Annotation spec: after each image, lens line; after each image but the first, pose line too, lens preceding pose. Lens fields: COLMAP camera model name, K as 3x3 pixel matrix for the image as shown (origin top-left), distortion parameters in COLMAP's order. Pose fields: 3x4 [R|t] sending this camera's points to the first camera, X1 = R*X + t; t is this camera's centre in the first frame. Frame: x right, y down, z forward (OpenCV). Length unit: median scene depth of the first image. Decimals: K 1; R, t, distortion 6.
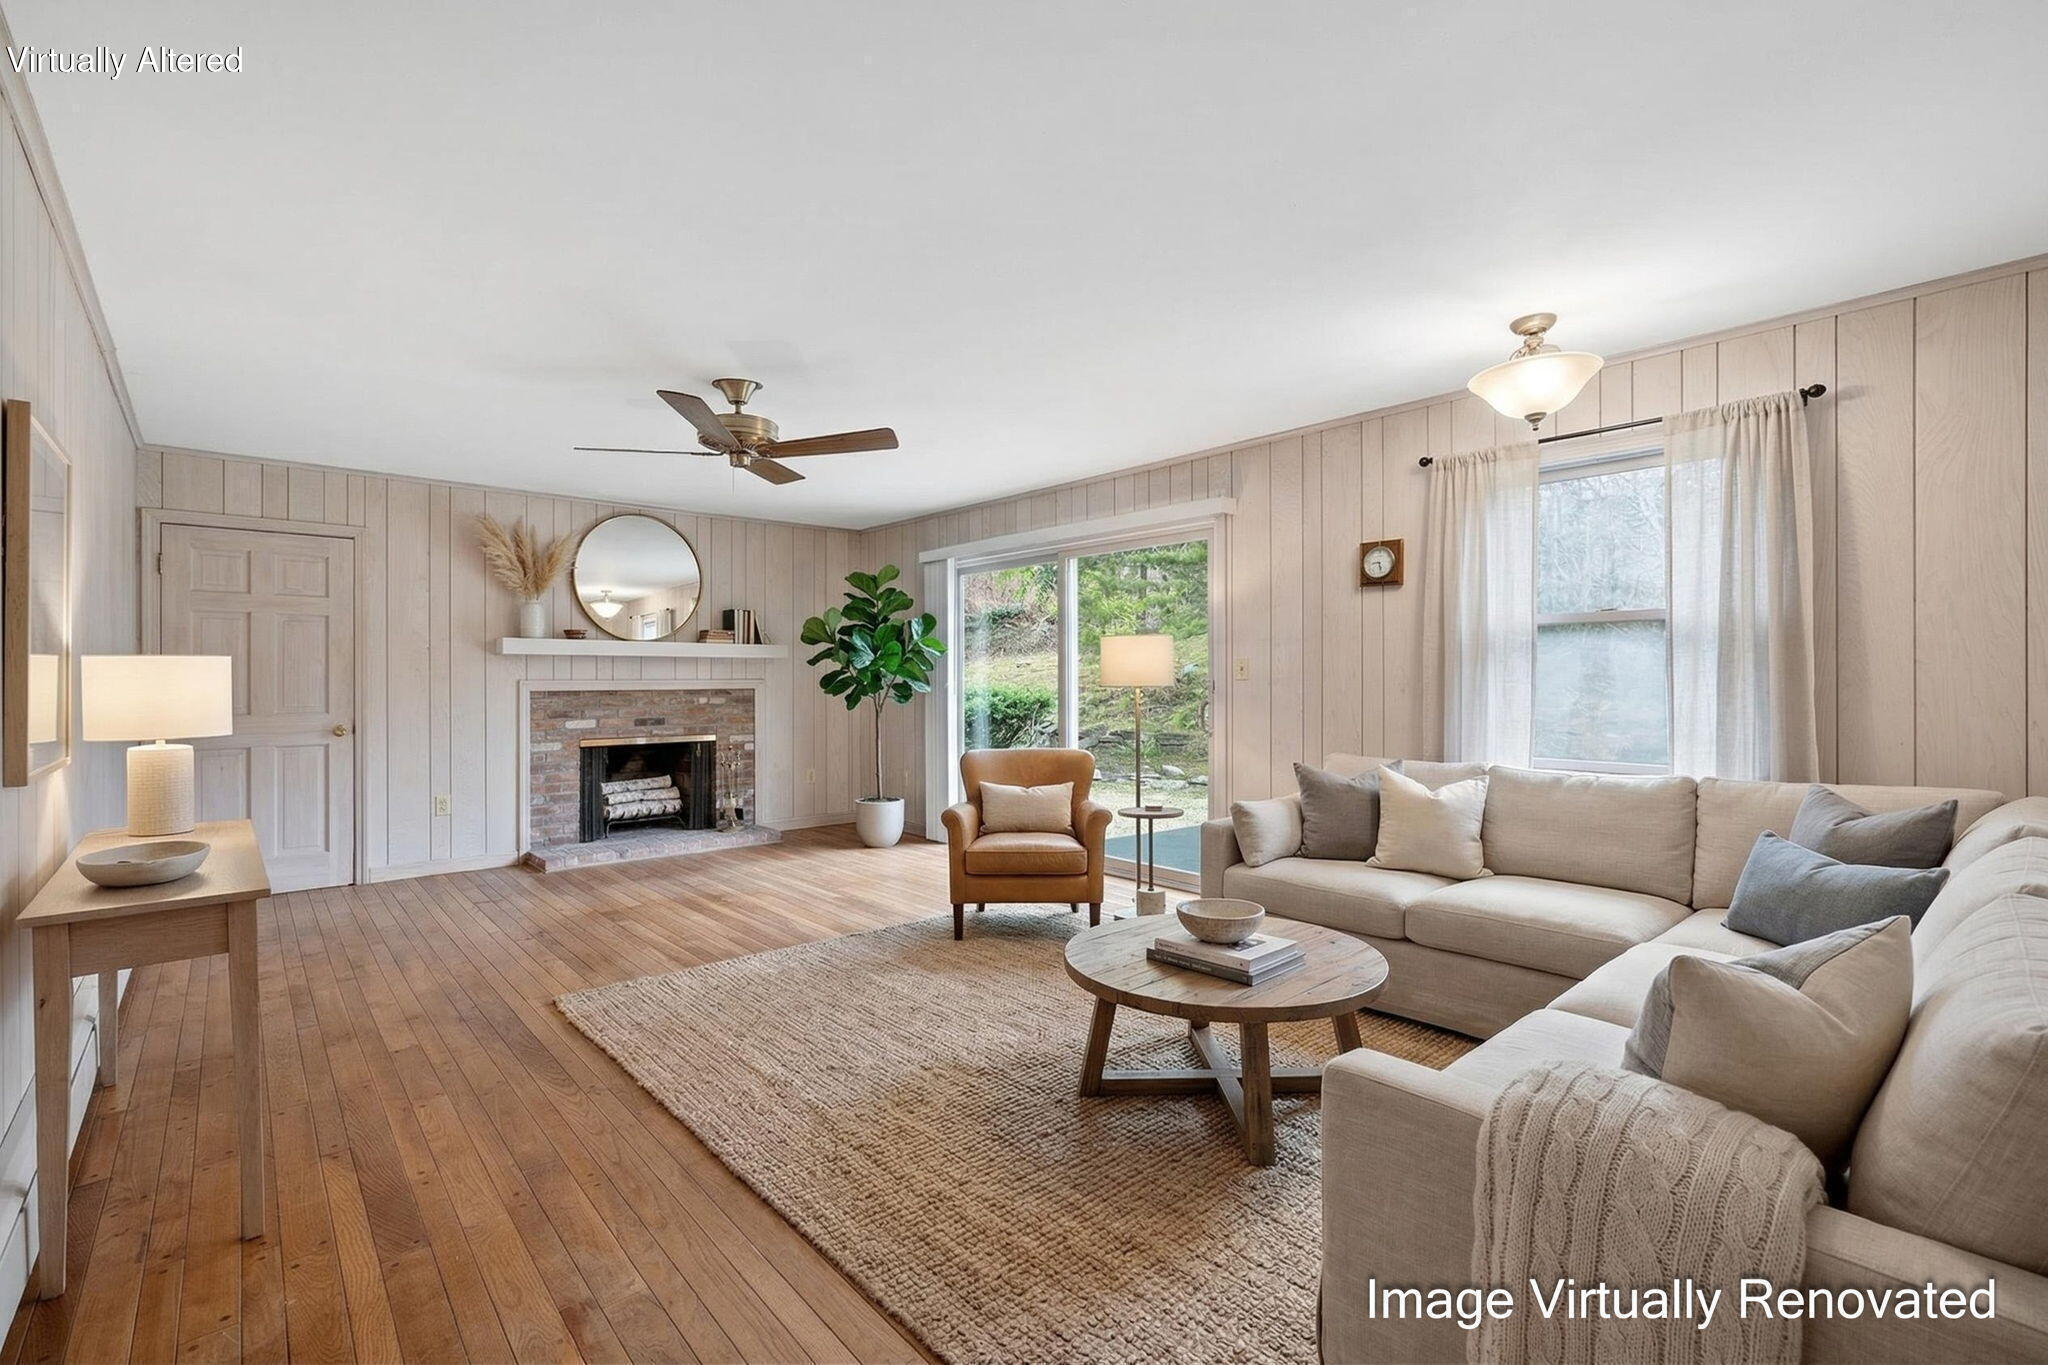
lens RADIAL K [[891.5, 0, 1064.6], [0, 891.5, 680.3], [0, 0, 1]] dist [-0.002577, 0.000065]
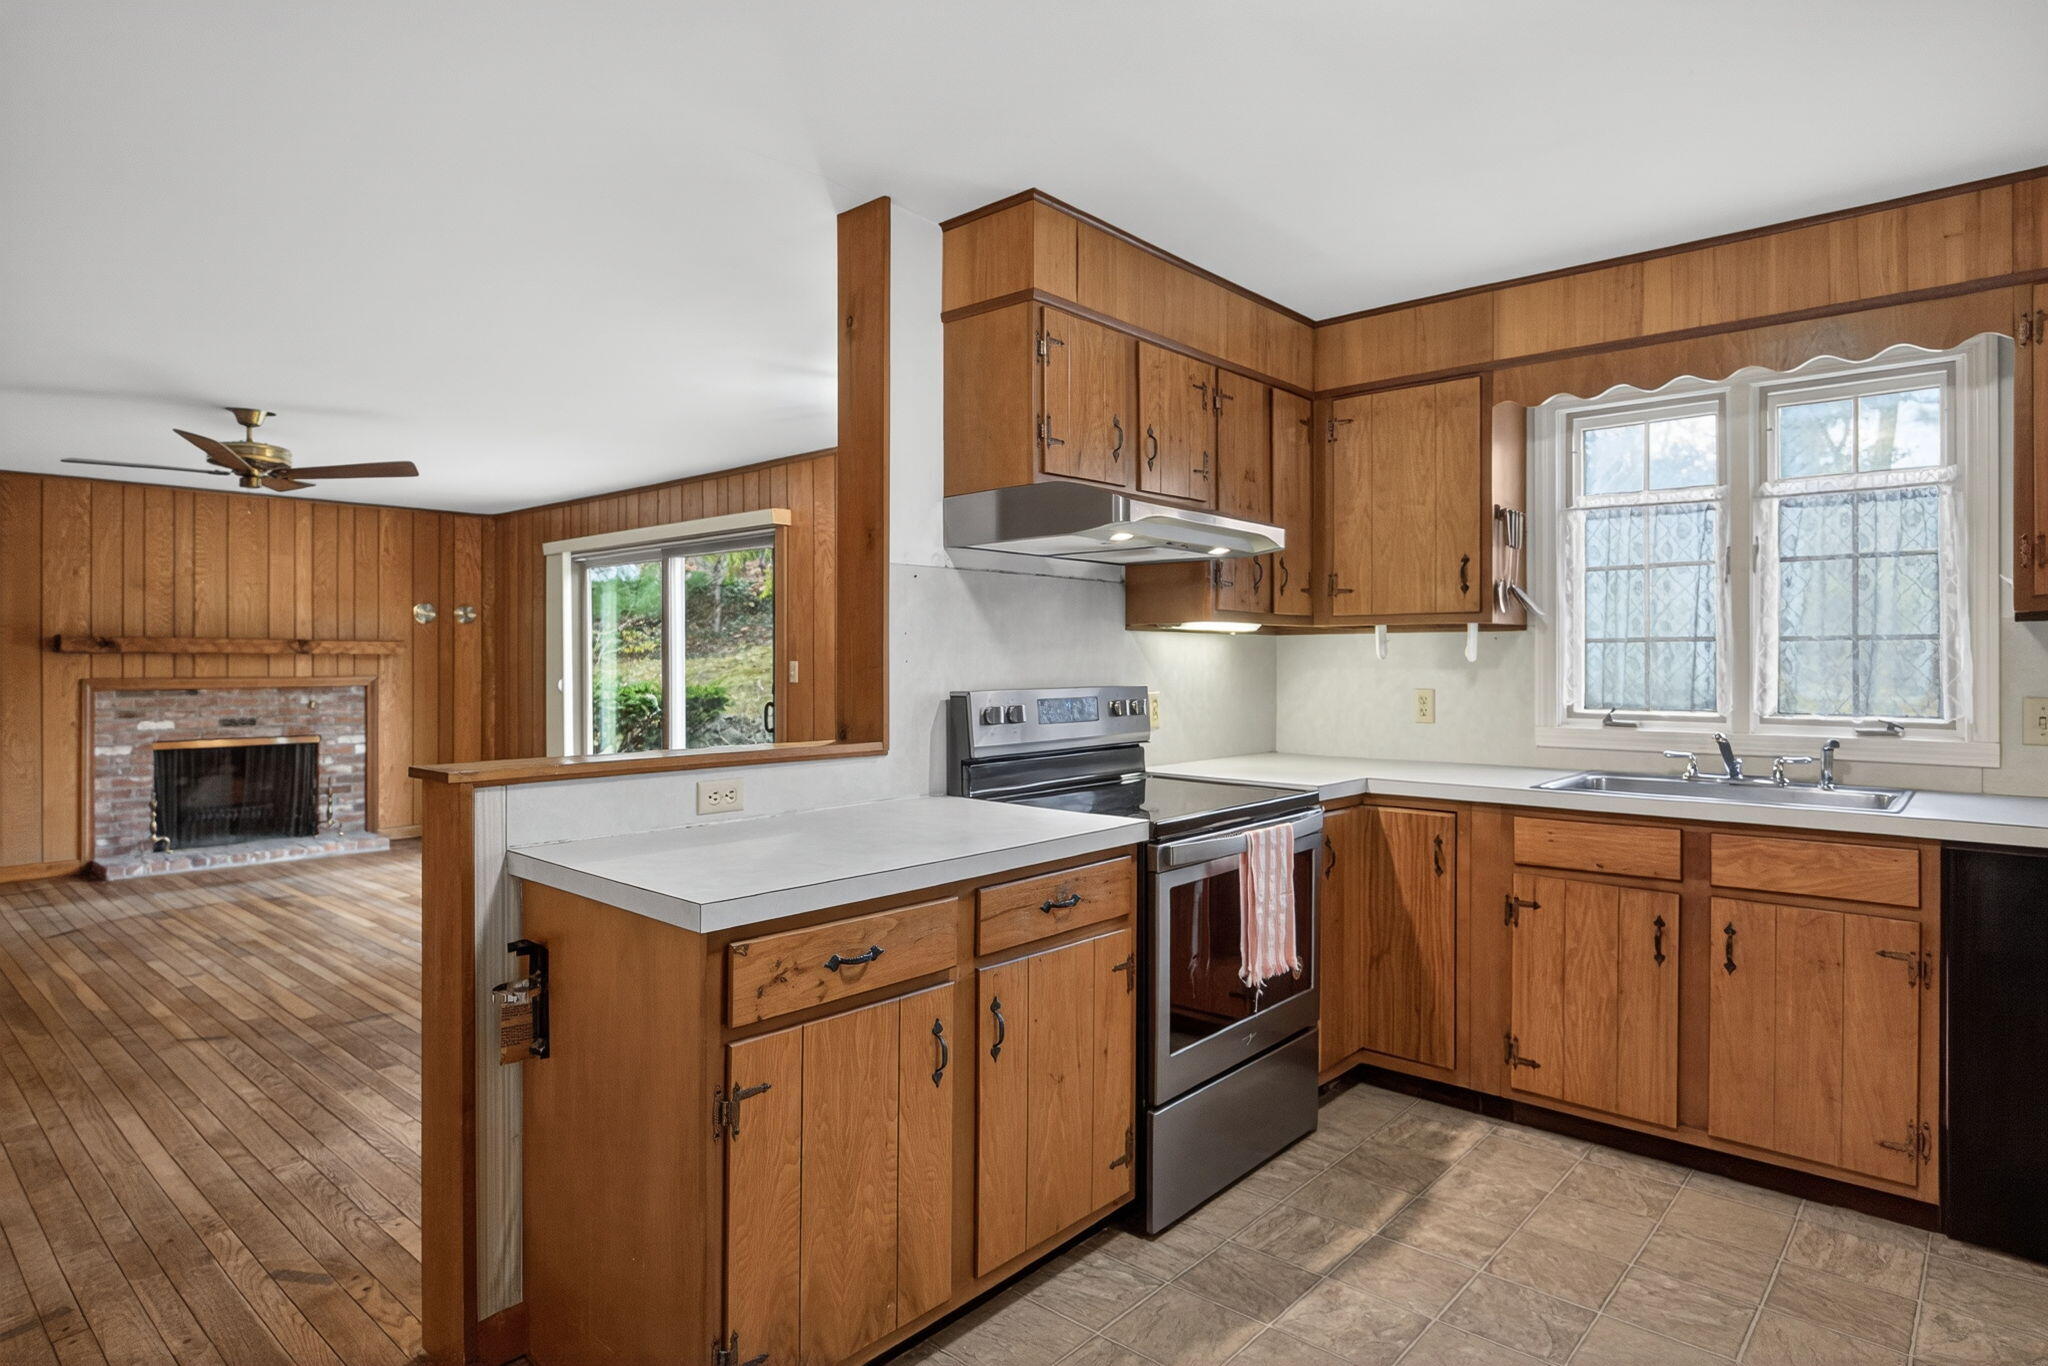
lens RADIAL K [[1121.4, 0, 1029.3], [0, 1121.4, 665.4], [0, 0, 1]] dist [-0.007206, 0.000817]
pose [[0.995728, 0.003071, 0.092280, 0.272192], [-0.002974, 0.999995, -0.001190, -0.015391], [-0.092283, 0.000911, 0.995732, -0.263822]]
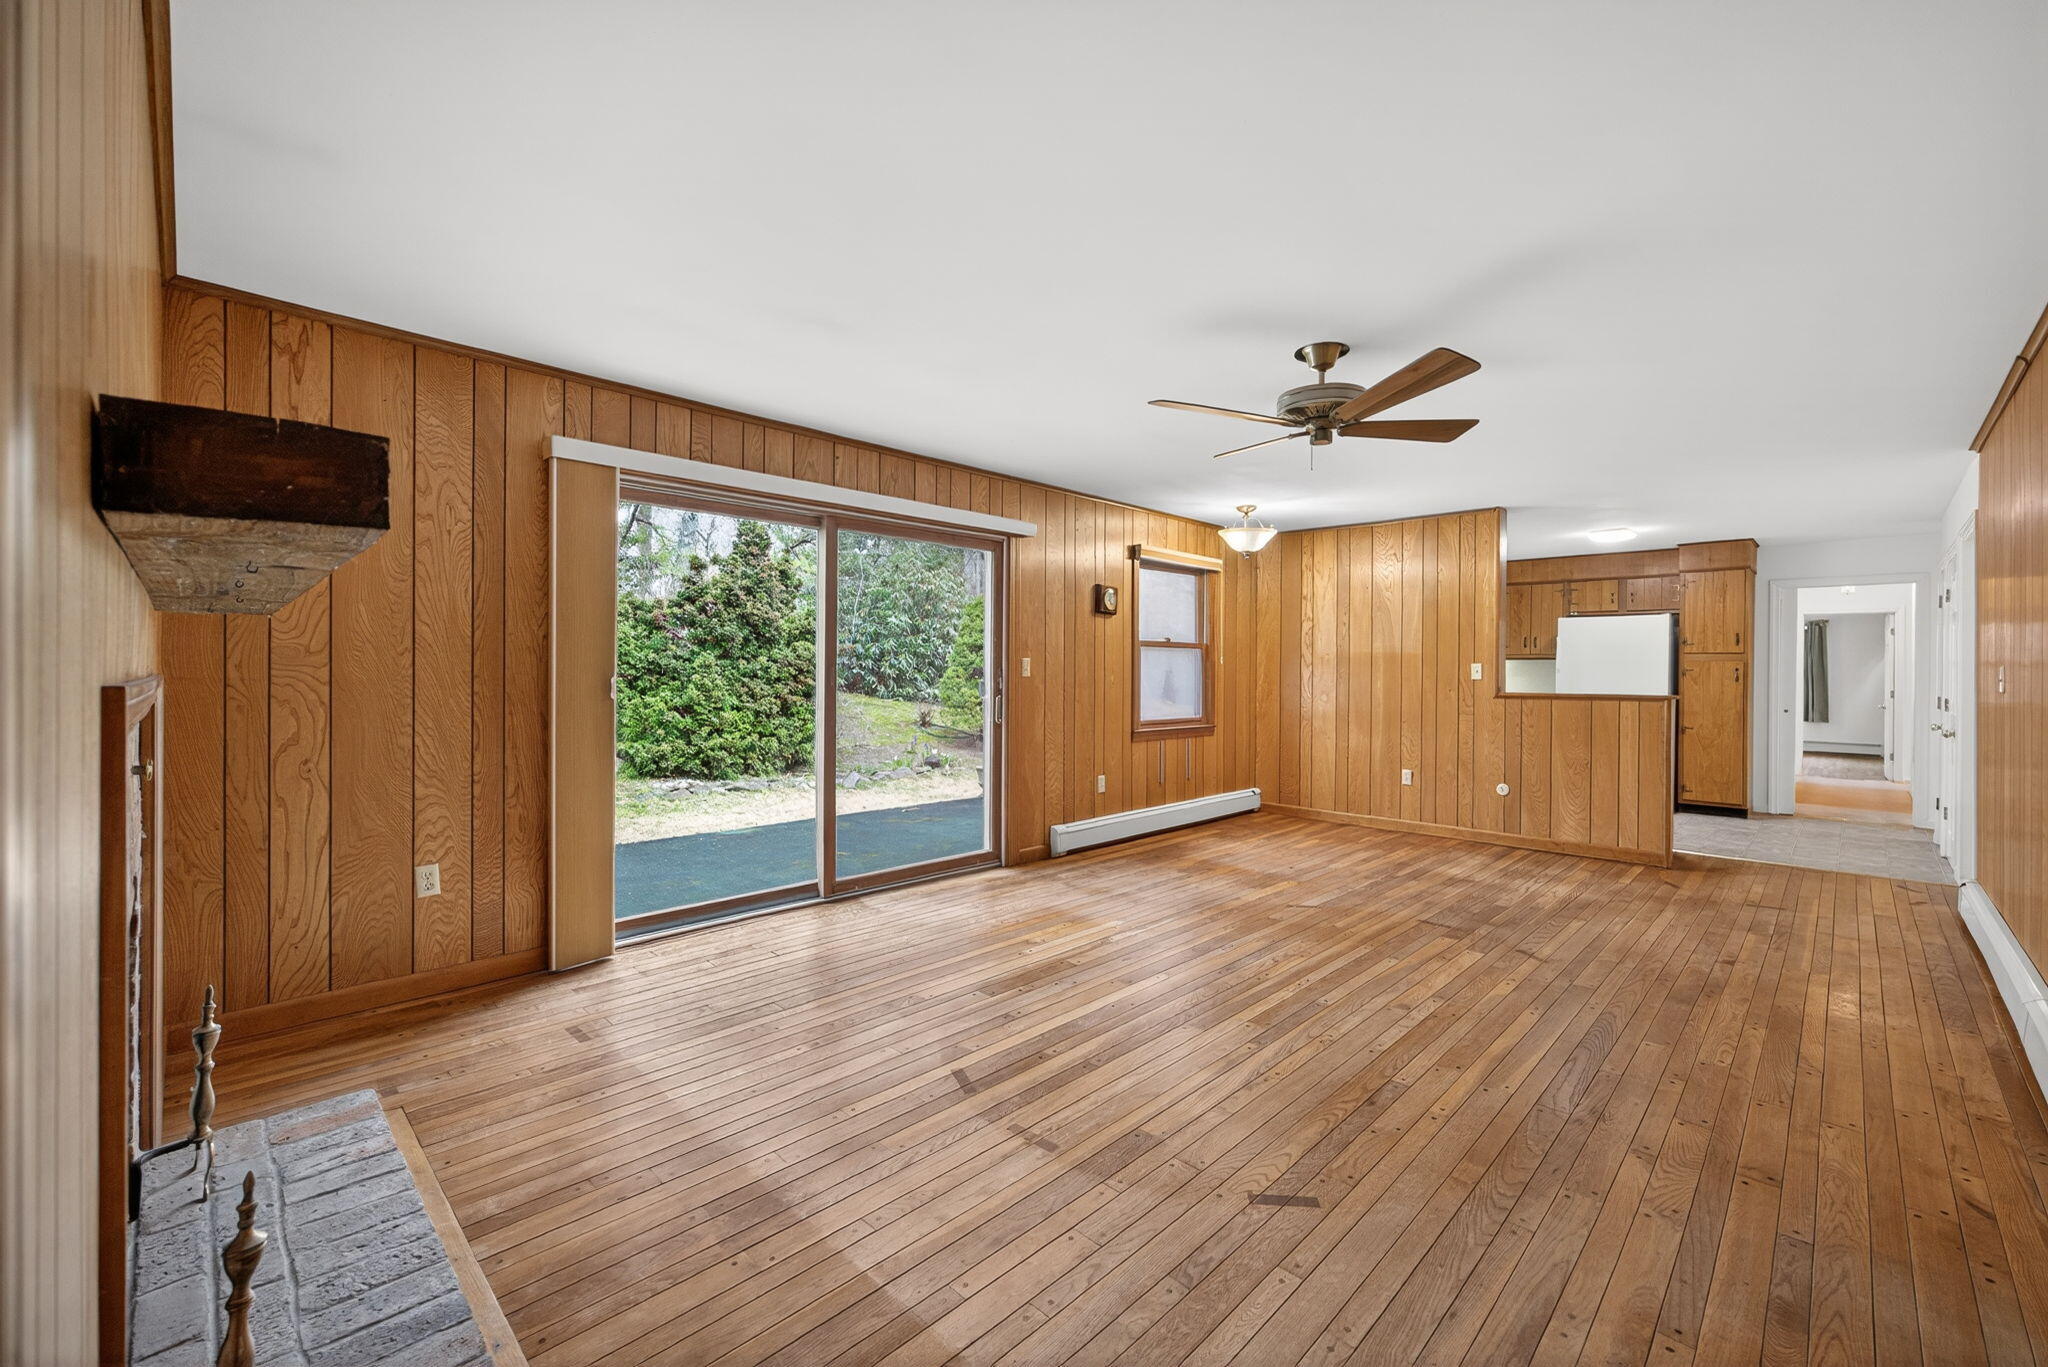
lens RADIAL K [[849.3, 0, 1020.6], [0, 849.3, 674.3], [0, 0, 1]] dist [-0.011126, -0.000401]
pose [[-0.039481, 0.005557, 0.999205, -0.756352], [0.002215, 0.999983, -0.005474, 0.003148], [-0.999218, 0.001997, -0.039493, 0.836290]]
